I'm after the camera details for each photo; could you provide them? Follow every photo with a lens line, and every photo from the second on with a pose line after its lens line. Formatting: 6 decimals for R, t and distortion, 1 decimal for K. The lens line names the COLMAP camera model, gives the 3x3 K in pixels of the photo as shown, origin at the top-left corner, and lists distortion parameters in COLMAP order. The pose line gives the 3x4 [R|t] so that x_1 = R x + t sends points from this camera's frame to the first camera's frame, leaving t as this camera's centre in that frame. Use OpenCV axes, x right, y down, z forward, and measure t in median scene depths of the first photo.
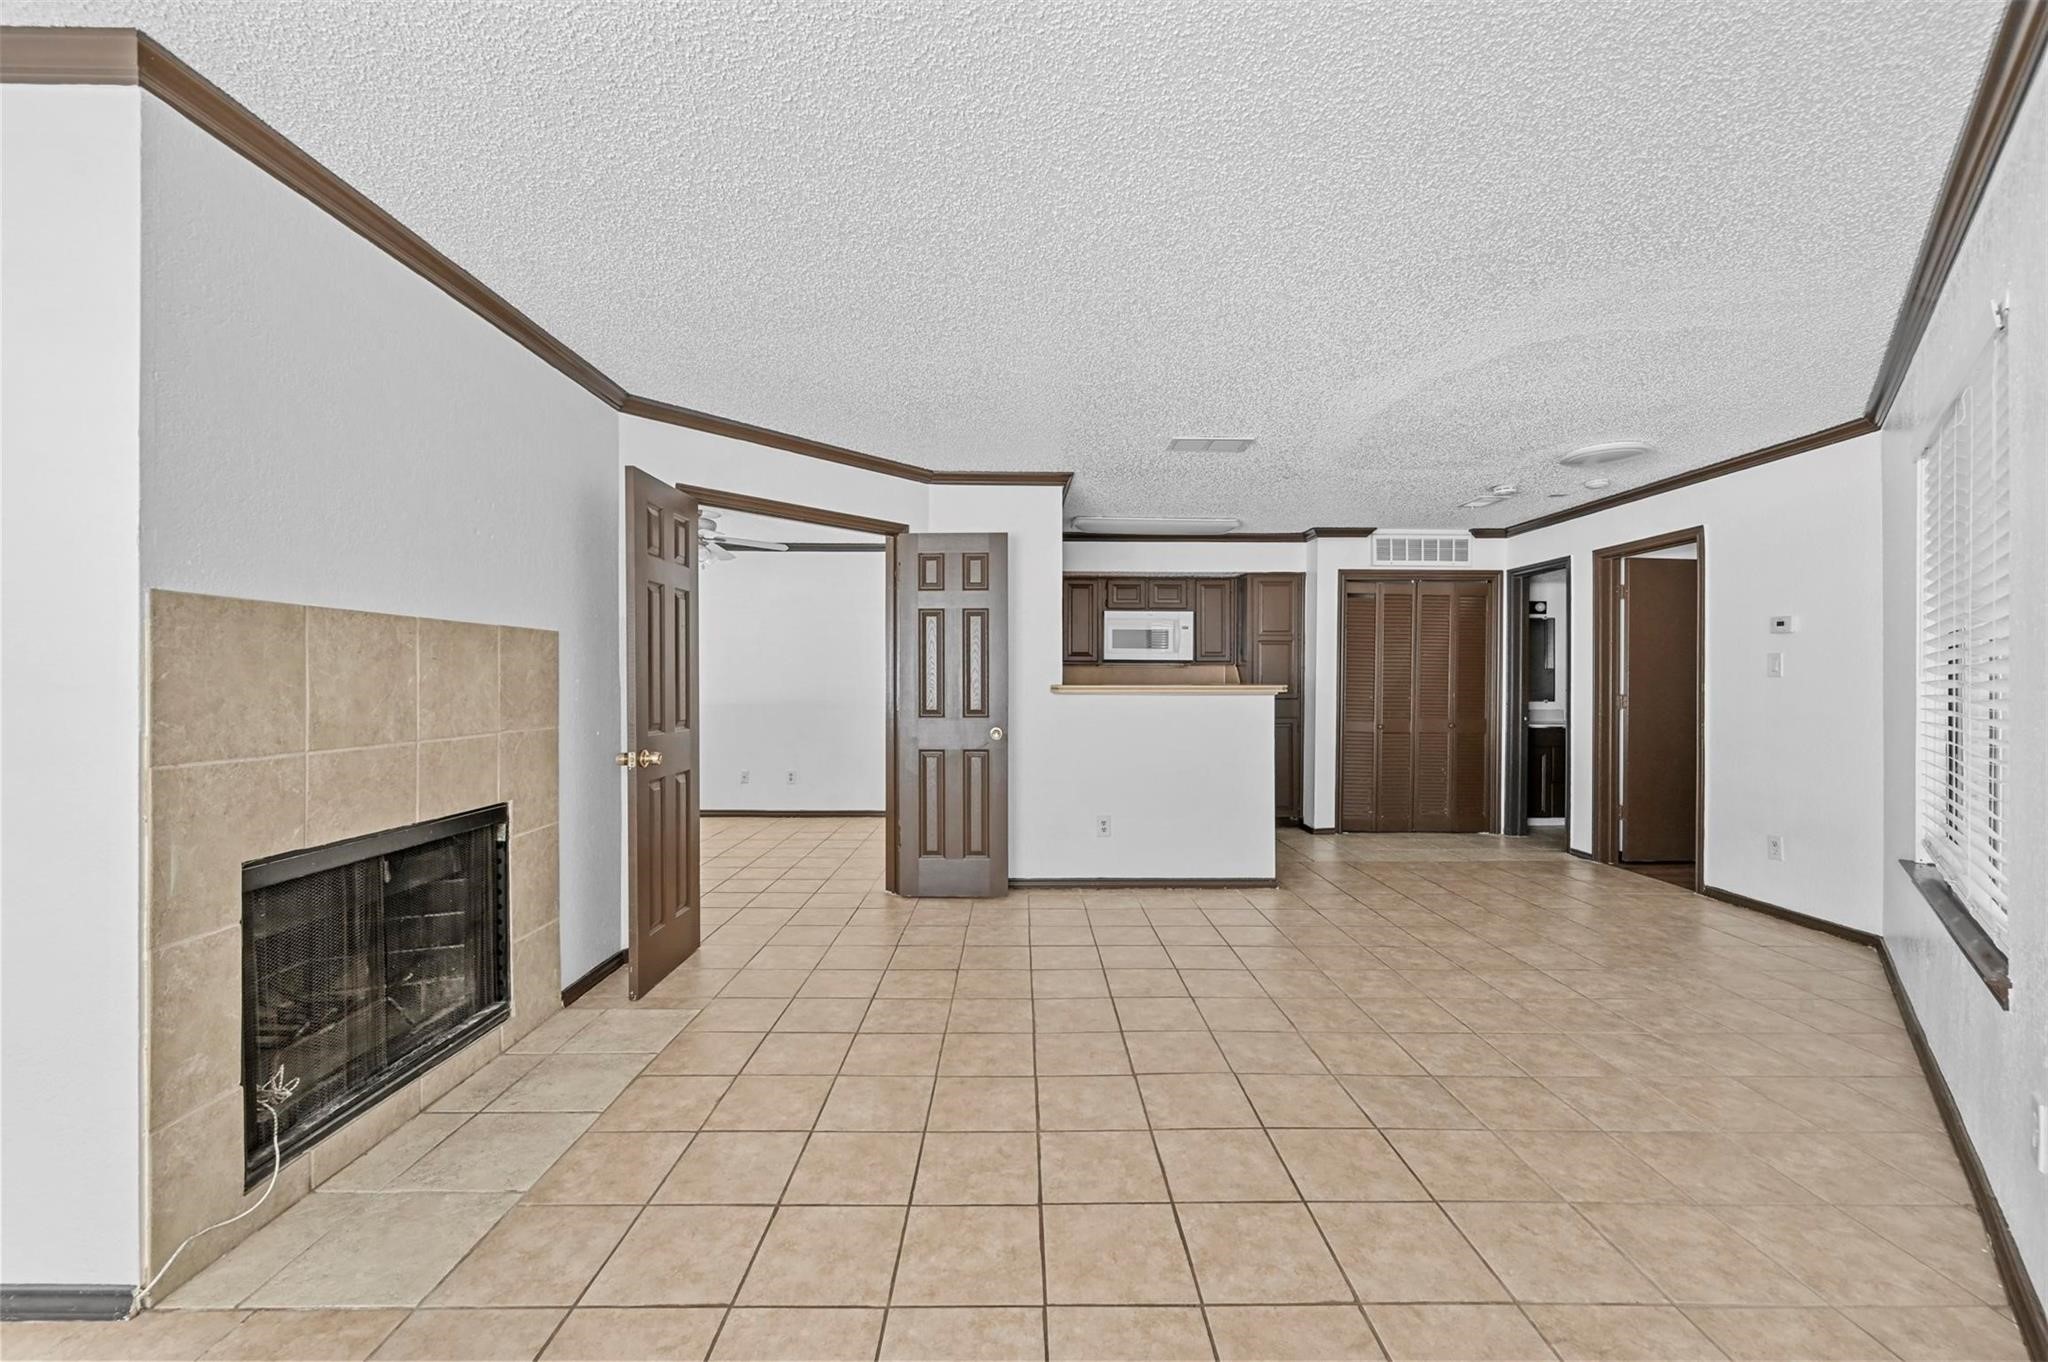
lens RADIAL K [[811.0, 0, 1014.6], [0, 811.0, 672.7], [0, 0, 1]] dist [0.005072, 0.000236]
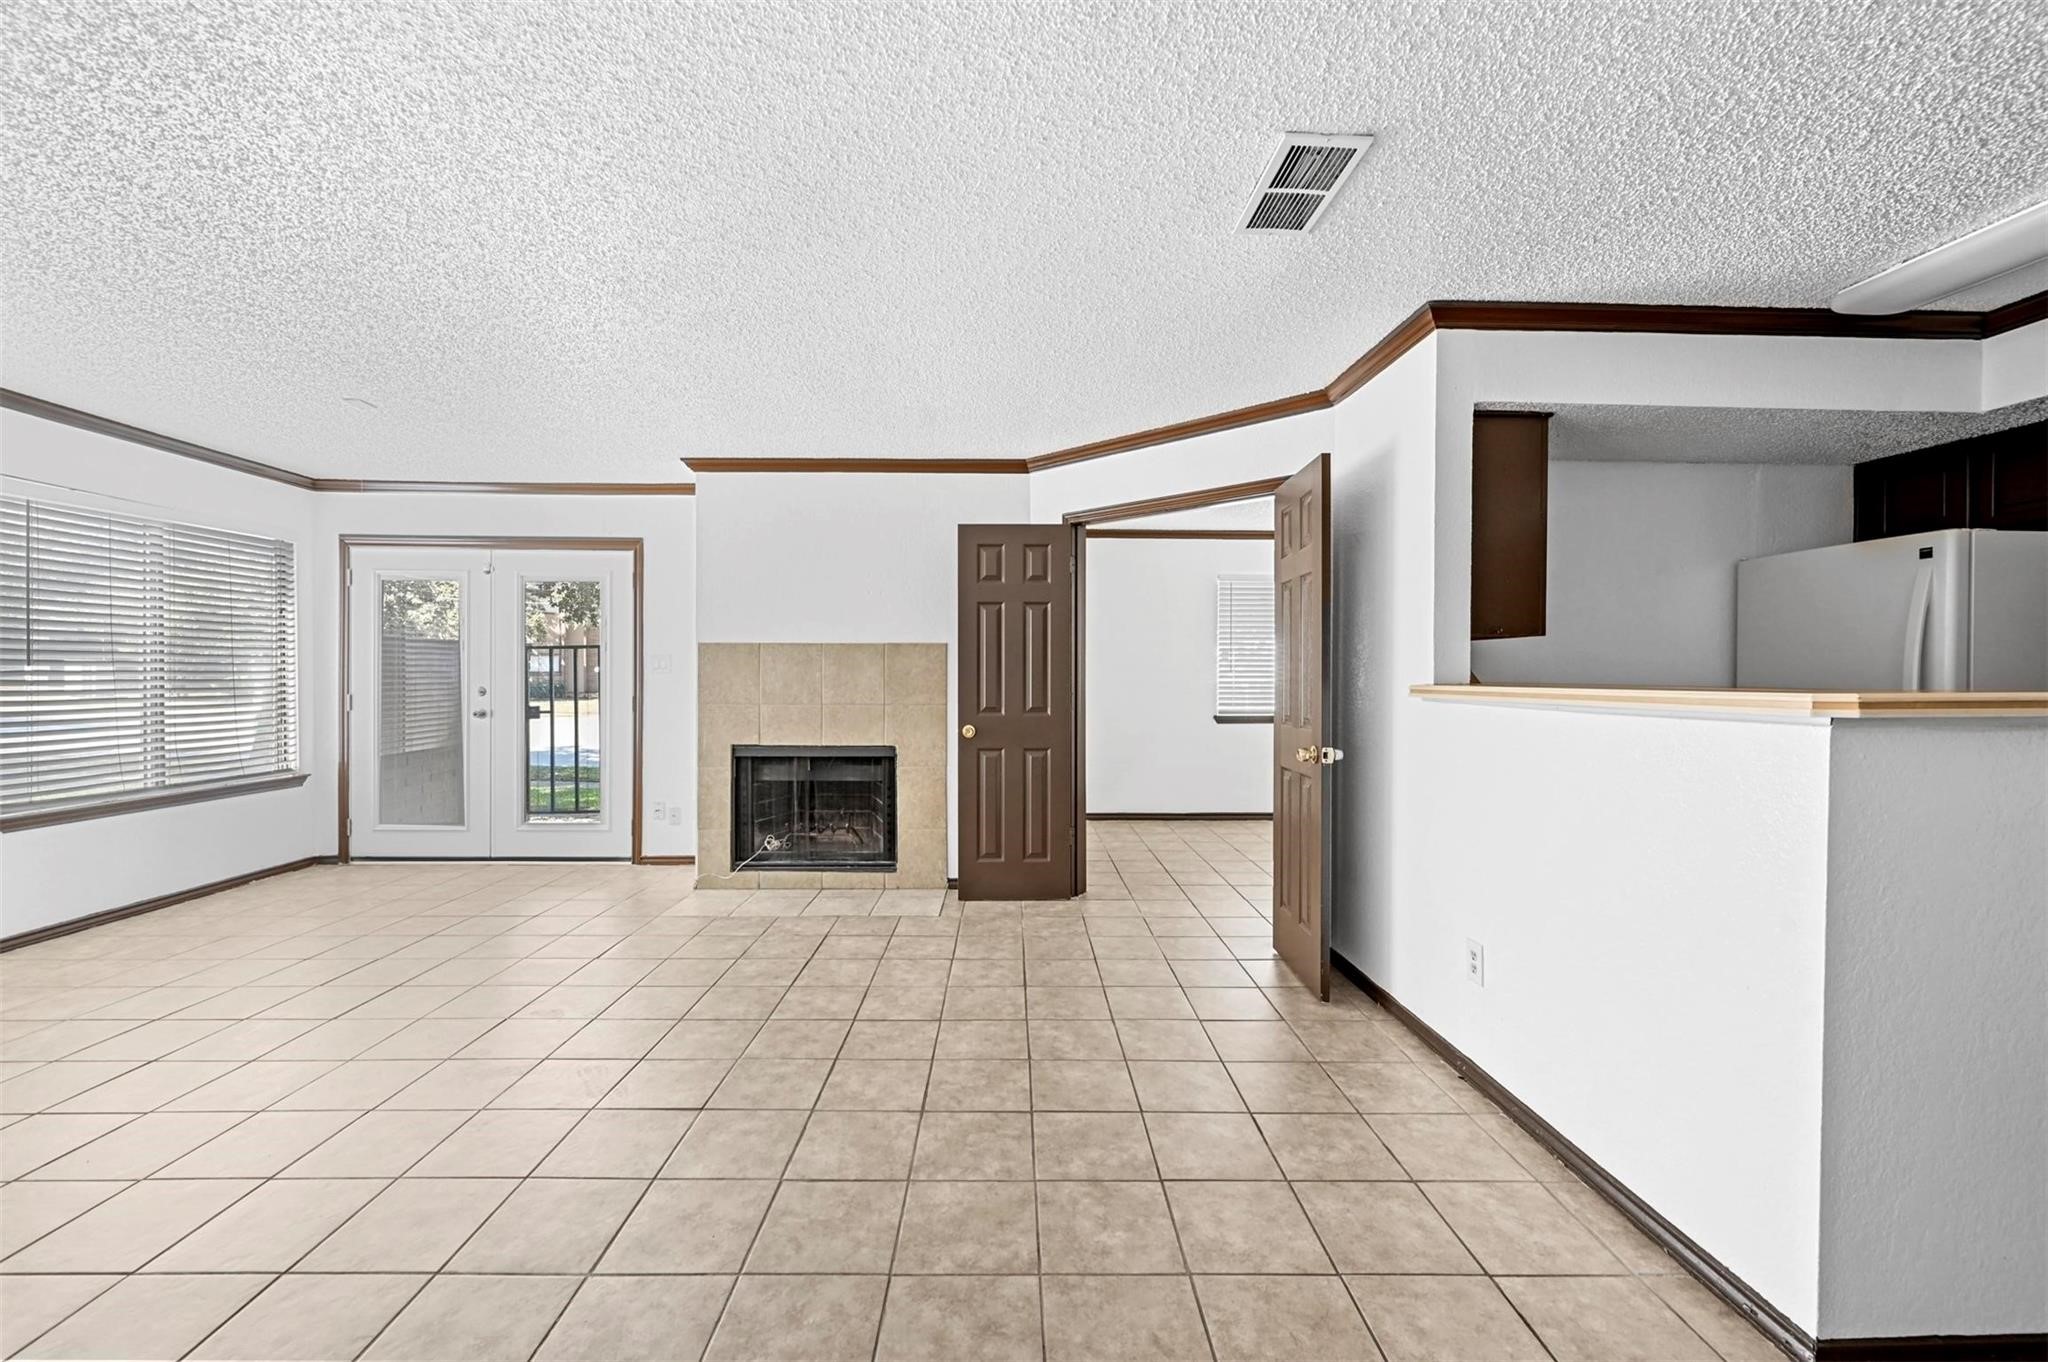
lens RADIAL K [[803.6, 0, 1013.2], [0, 803.6, 680.5], [0, 0, 1]] dist [0.001155, 0.000117]
pose [[0.011730, 0.003823, -0.999924, 0.593293], [0.003869, 0.999985, 0.003869, 0.008679], [0.999924, -0.003914, 0.011715, 0.682709]]
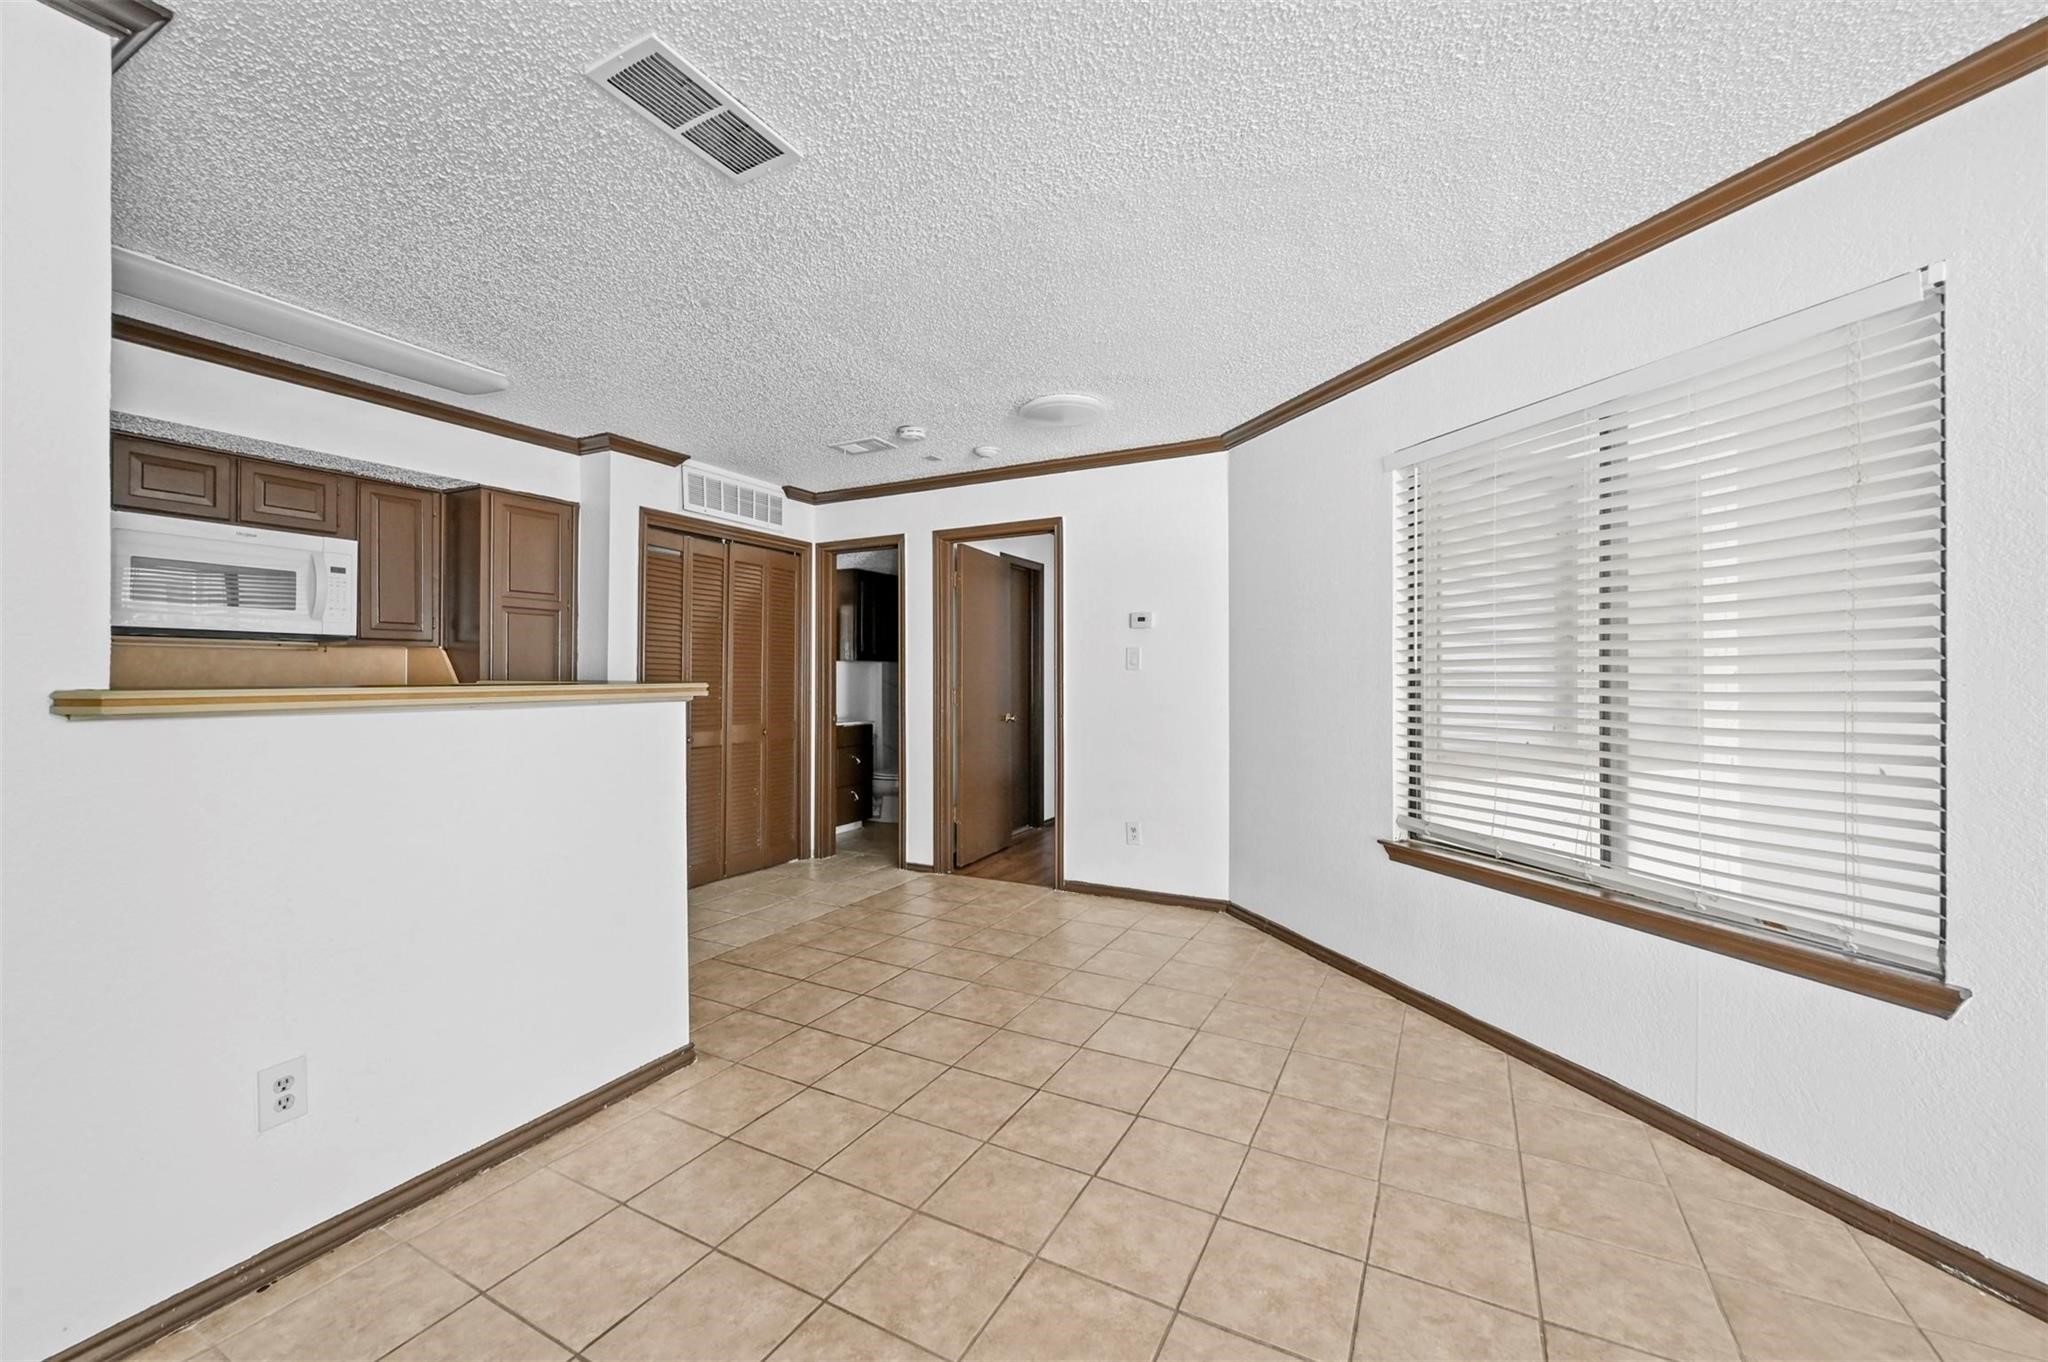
lens RADIAL K [[811.0, 0, 1014.6], [0, 811.0, 672.7], [0, 0, 1]] dist [0.005072, 0.000236]
pose [[0.476999, 0.000288, 0.878904, -0.046746], [-0.005639, 0.999980, 0.002733, 0.005635], [-0.878886, -0.006260, 0.476991, 0.540745]]
